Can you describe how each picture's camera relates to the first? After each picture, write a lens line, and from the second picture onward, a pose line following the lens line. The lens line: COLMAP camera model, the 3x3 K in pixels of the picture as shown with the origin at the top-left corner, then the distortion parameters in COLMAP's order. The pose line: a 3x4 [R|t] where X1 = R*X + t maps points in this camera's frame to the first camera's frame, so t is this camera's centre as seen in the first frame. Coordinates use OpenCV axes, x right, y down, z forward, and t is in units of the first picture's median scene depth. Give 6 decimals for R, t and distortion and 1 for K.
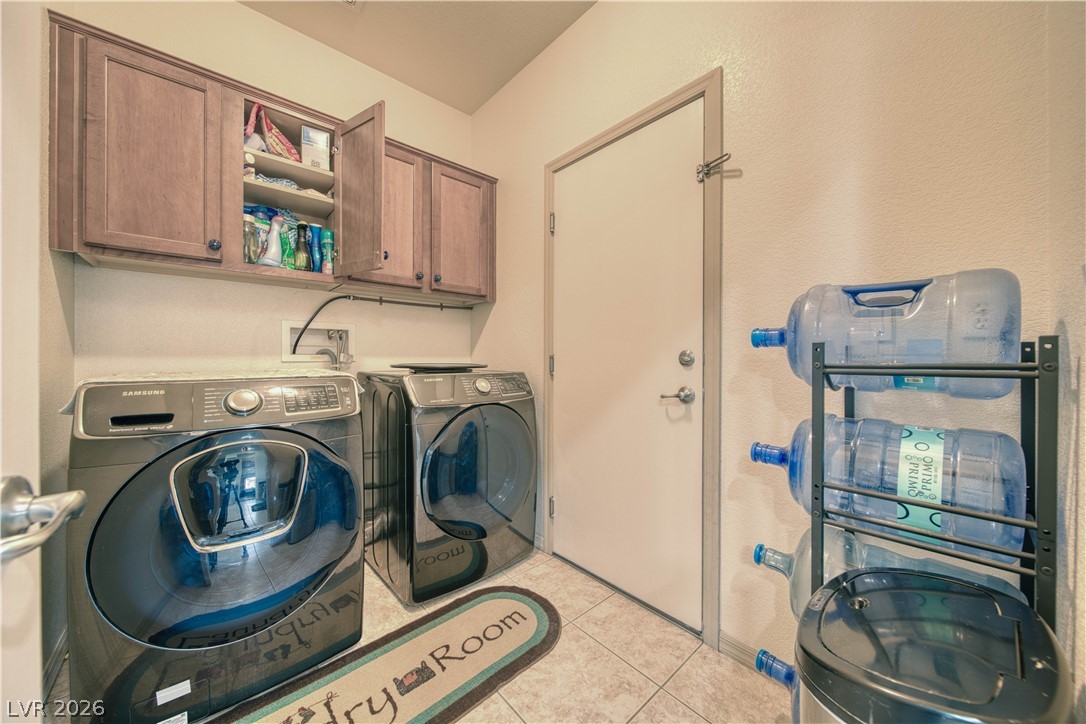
lens RADIAL K [[379.8, 0, 540.8], [0, 379.8, 359.8], [0, 0, 1]] dist [-0.001758, -0.000349]
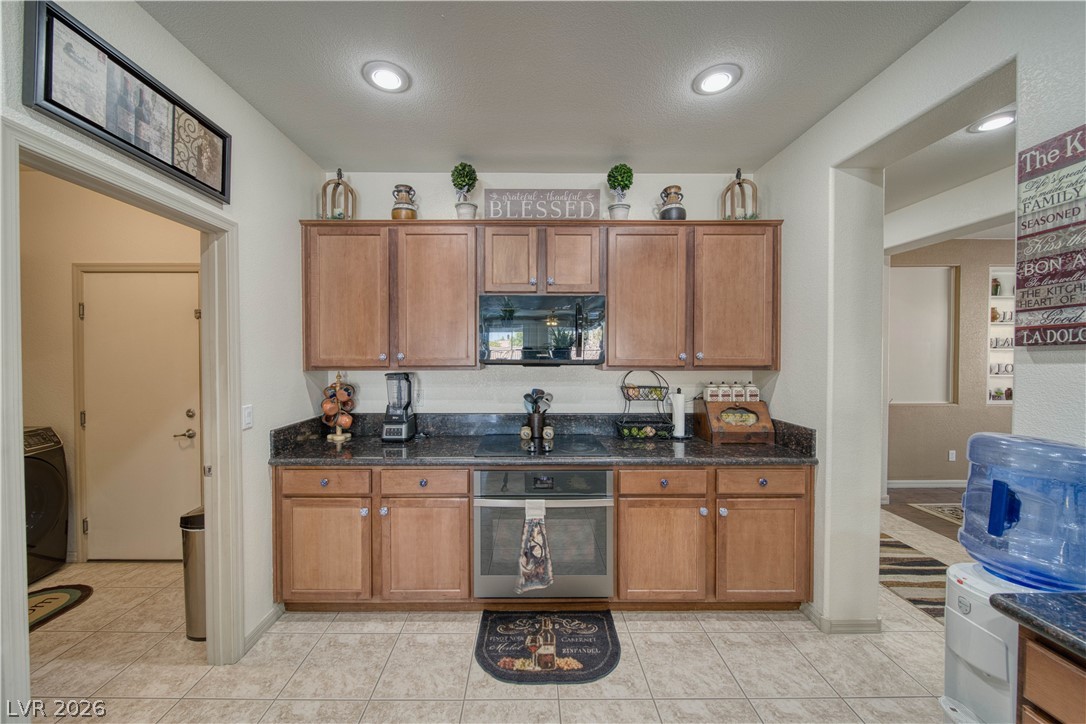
lens RADIAL K [[419.3, 0, 537.3], [0, 419.3, 359.4], [0, 0, 1]] dist [0.000478, 0.000016]
pose [[0.674906, -0.014492, 0.737761, 0.022114], [0.003389, 0.999857, 0.016540, -0.213976], [-0.737896, -0.008663, 0.674859, -1.159356]]
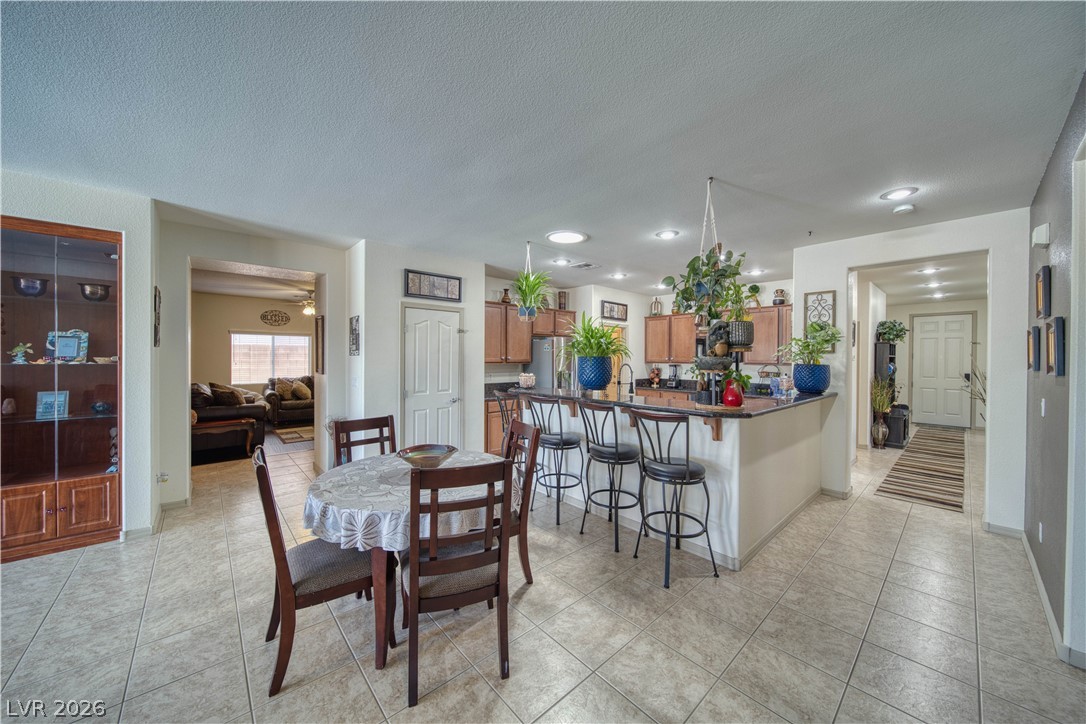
lens RADIAL K [[379.8, 0, 538.2], [0, 379.8, 360.7], [0, 0, 1]] dist [-0.001758, -0.000349]
pose [[0.999932, 0.005252, -0.010445, -1.117203], [-0.005195, 0.999972, 0.005463, -0.182479], [0.010474, -0.005408, 0.999931, -6.075228]]
